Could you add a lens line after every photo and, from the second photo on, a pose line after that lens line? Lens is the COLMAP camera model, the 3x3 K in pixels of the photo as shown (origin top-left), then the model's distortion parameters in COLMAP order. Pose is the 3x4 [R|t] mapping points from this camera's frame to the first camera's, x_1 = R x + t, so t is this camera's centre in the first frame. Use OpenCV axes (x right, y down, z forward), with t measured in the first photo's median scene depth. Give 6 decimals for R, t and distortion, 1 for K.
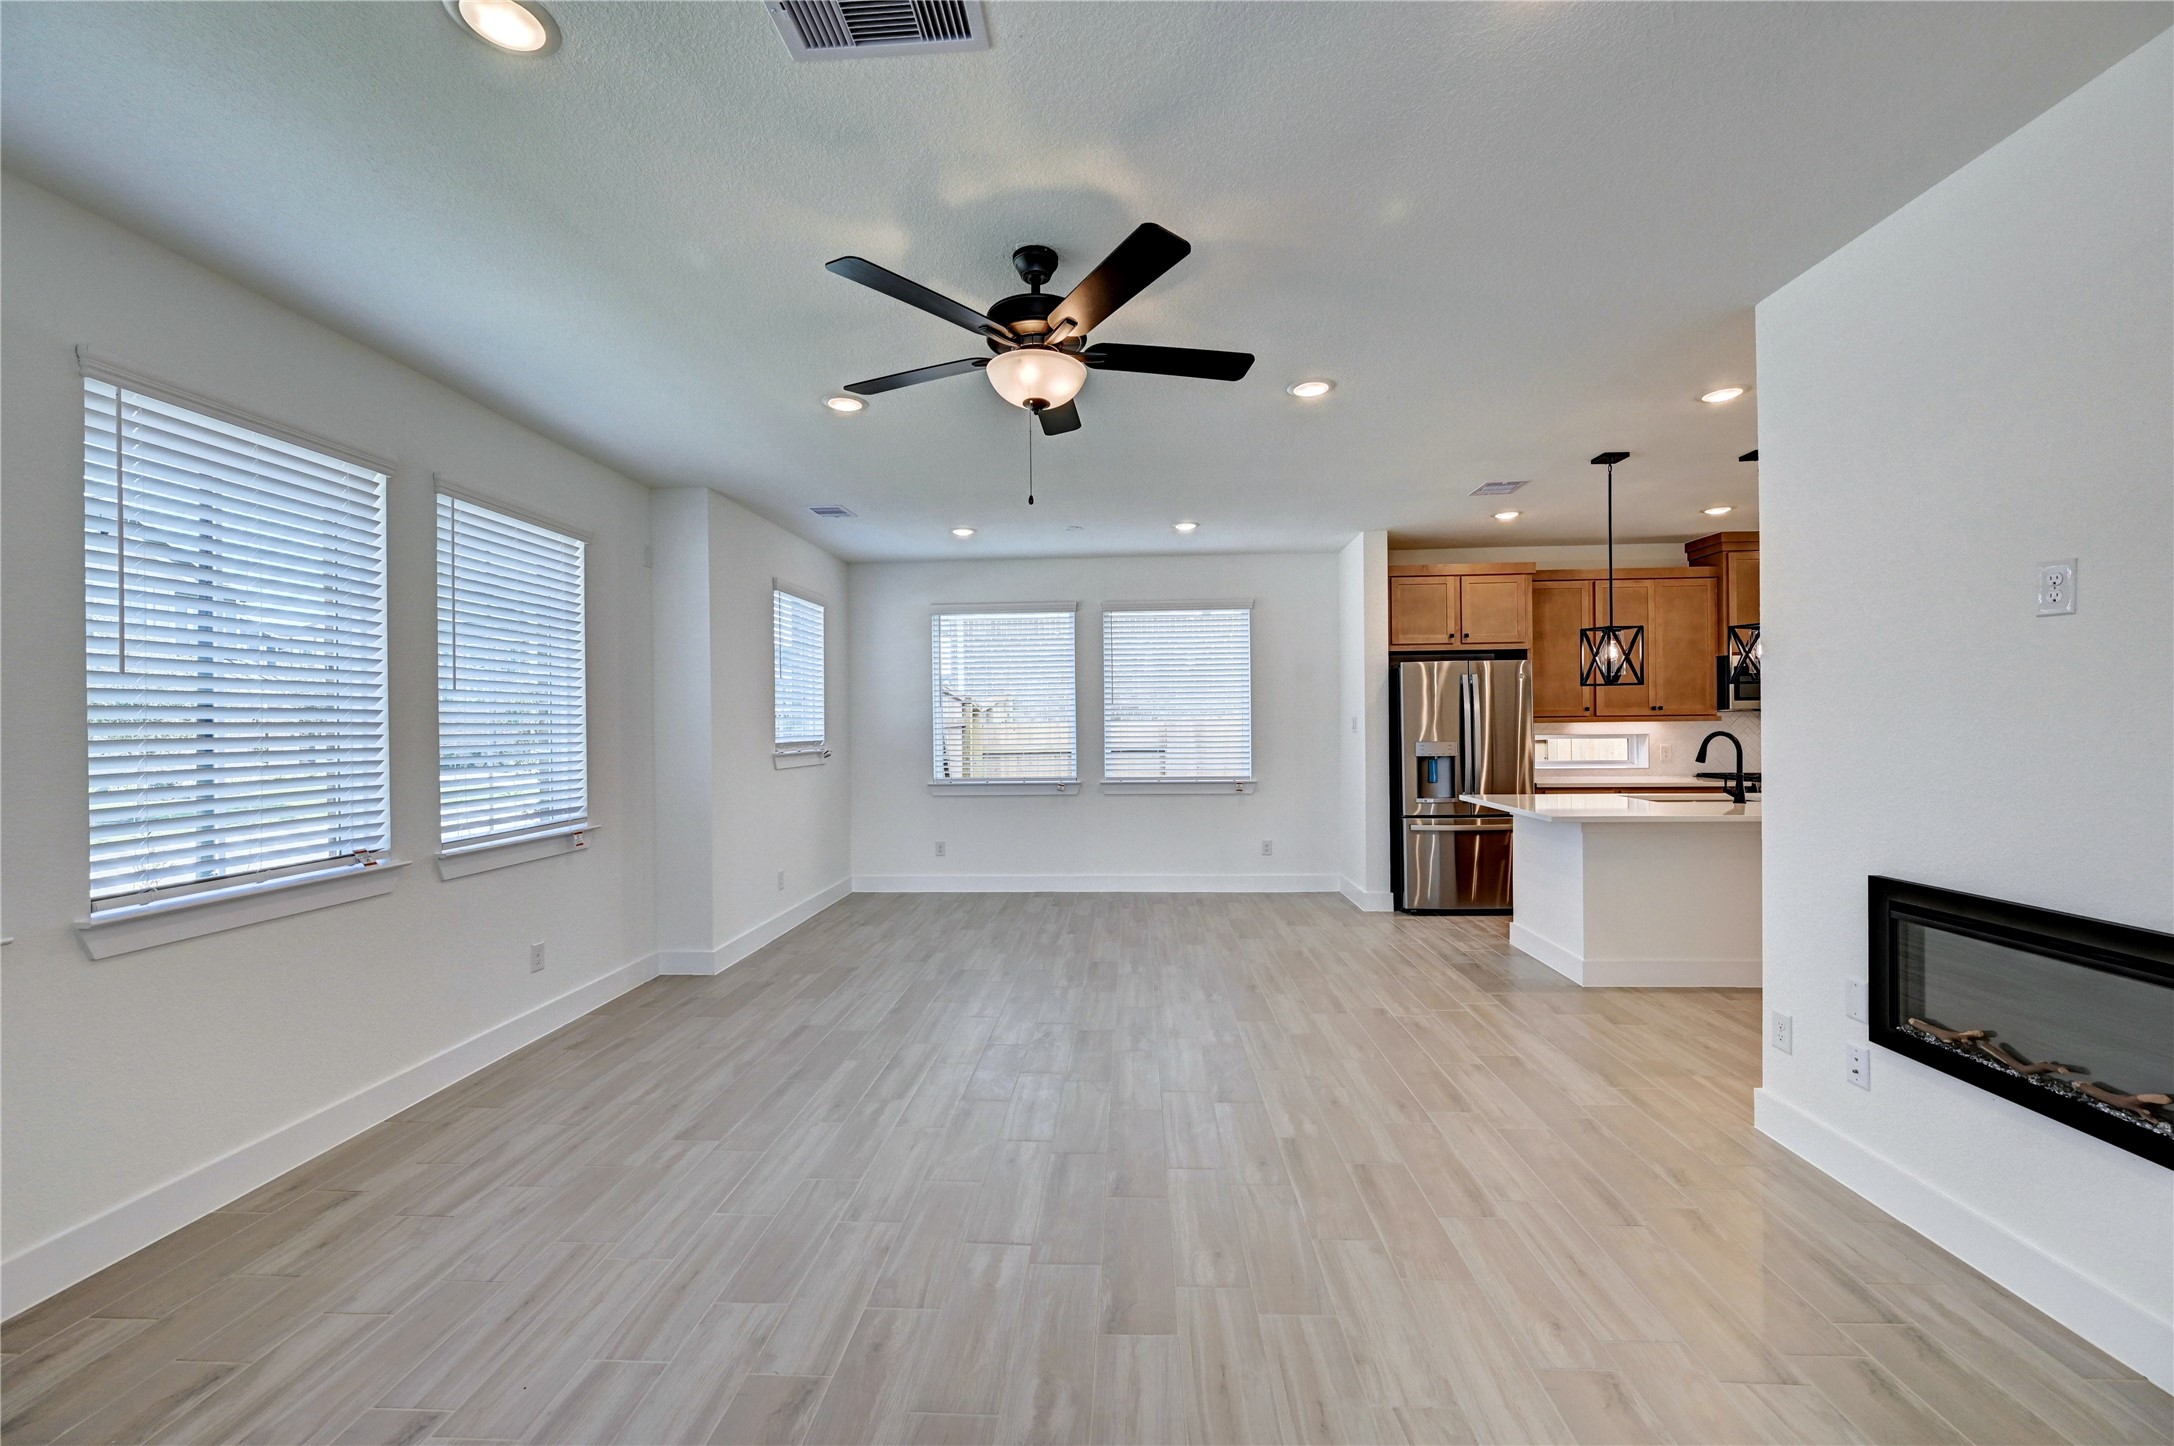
lens RADIAL K [[854.6, 0, 1089.3], [0, 854.6, 718.2], [0, 0, 1]] dist [-0.001813, 0.000167]
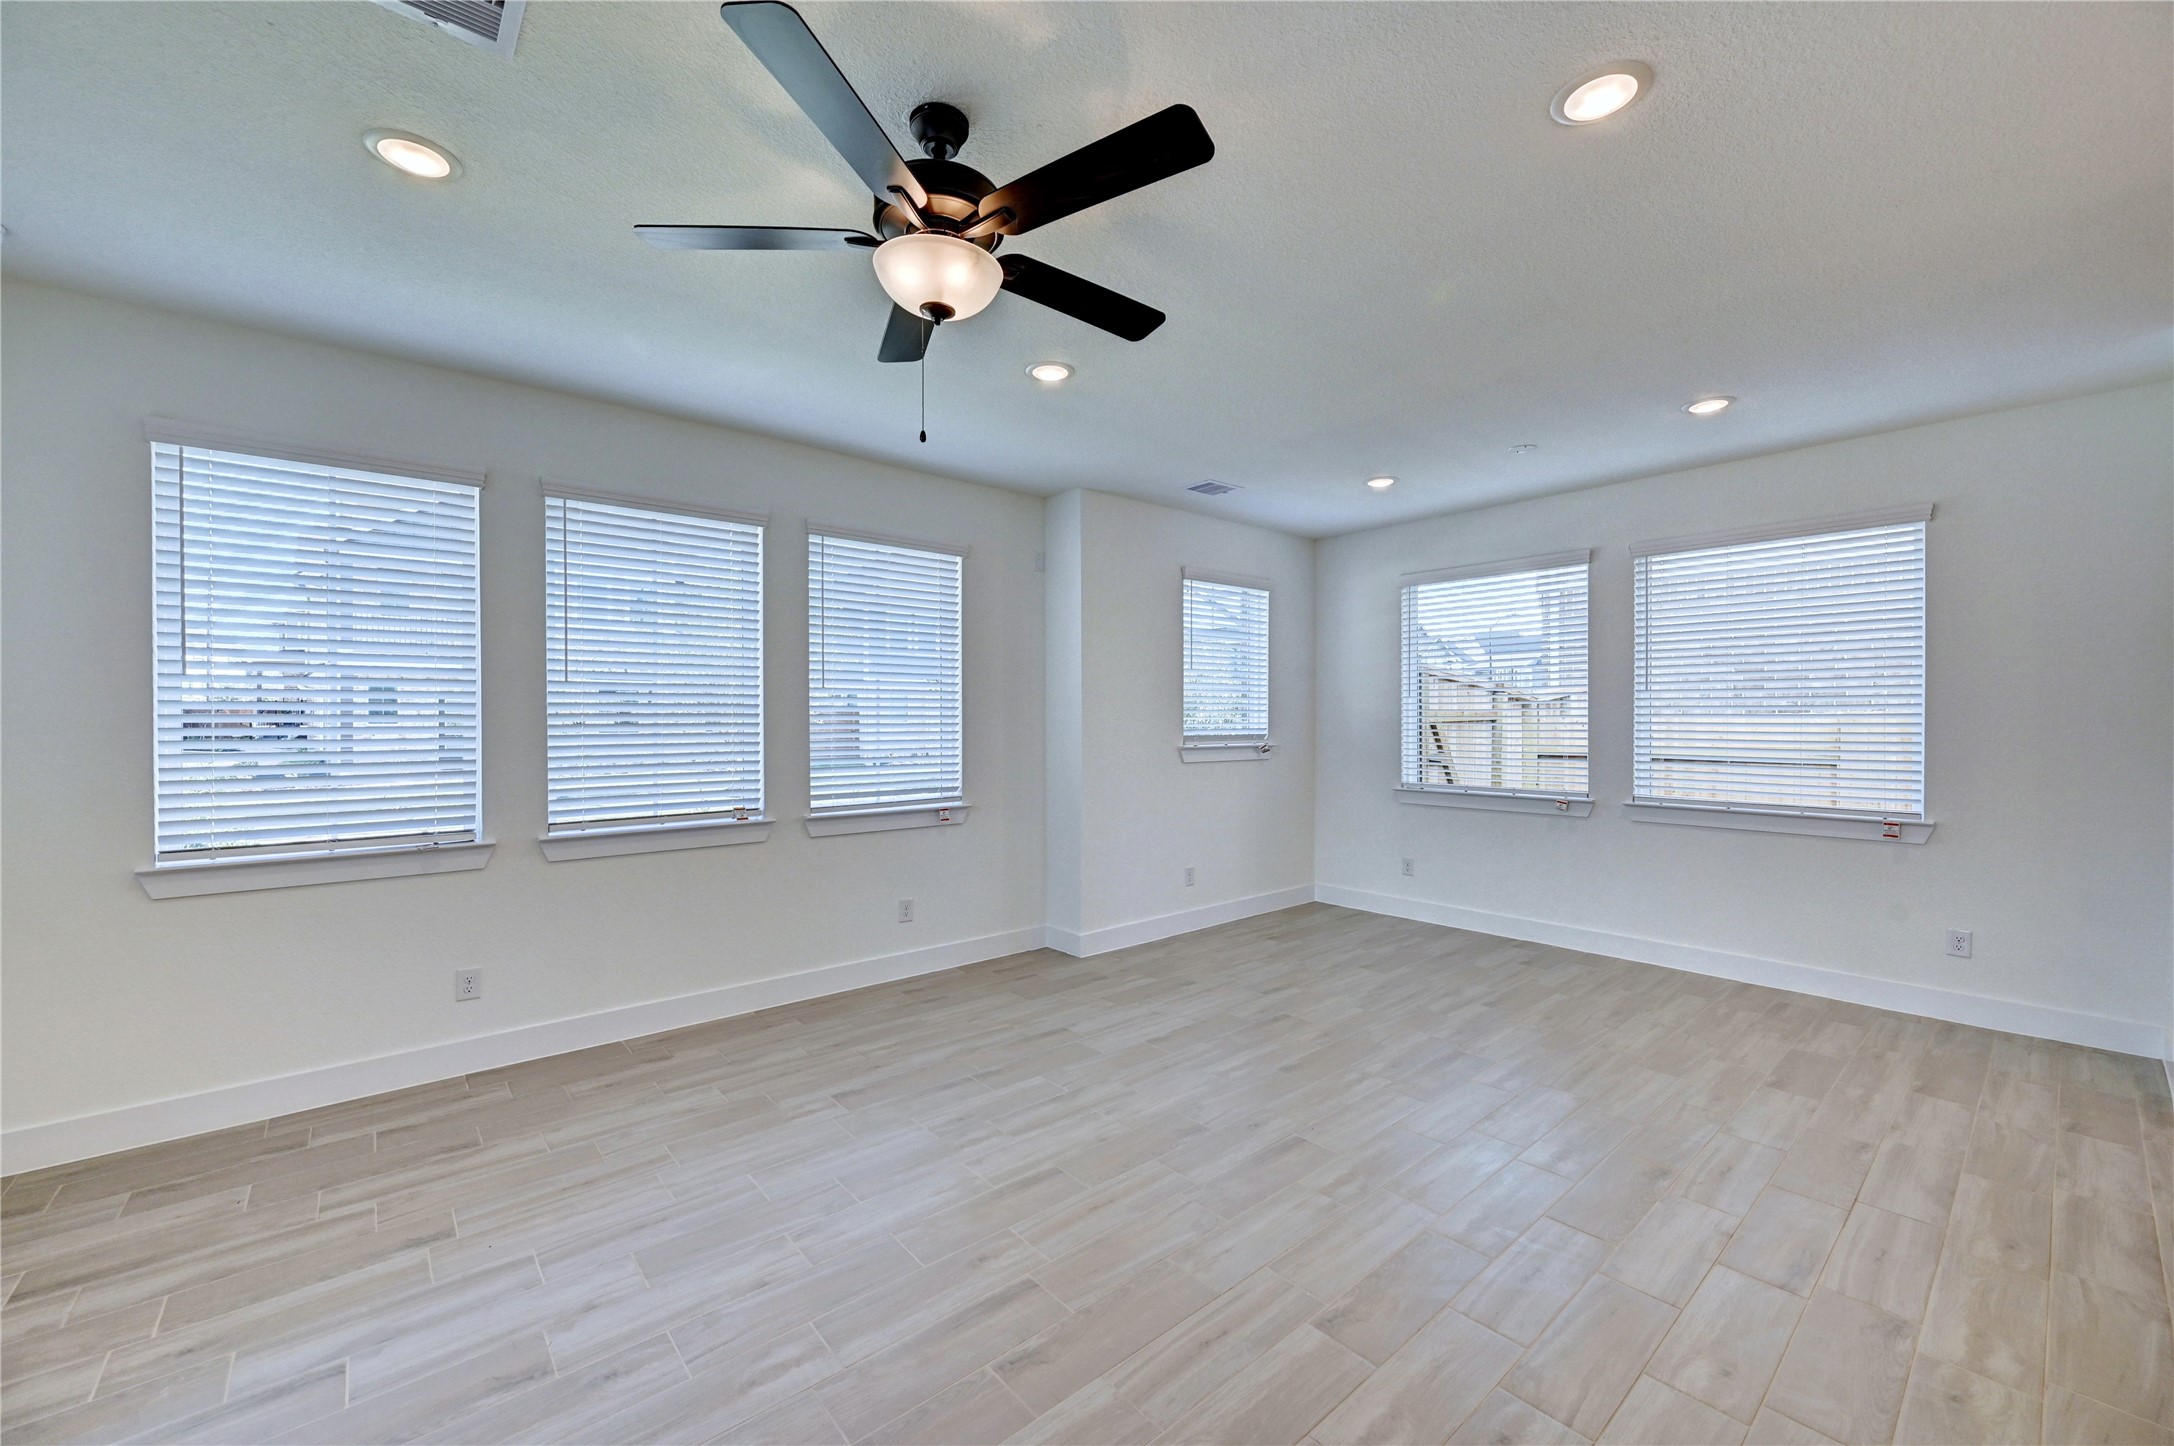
lens RADIAL K [[854.6, 0, 1089.3], [0, 854.6, 718.2], [0, 0, 1]] dist [-0.001813, 0.000167]
pose [[0.688182, 0.009161, -0.725480, 0.378420], [-0.001341, 0.999935, 0.011355, -0.002718], [0.725537, -0.006842, 0.688149, 0.349675]]
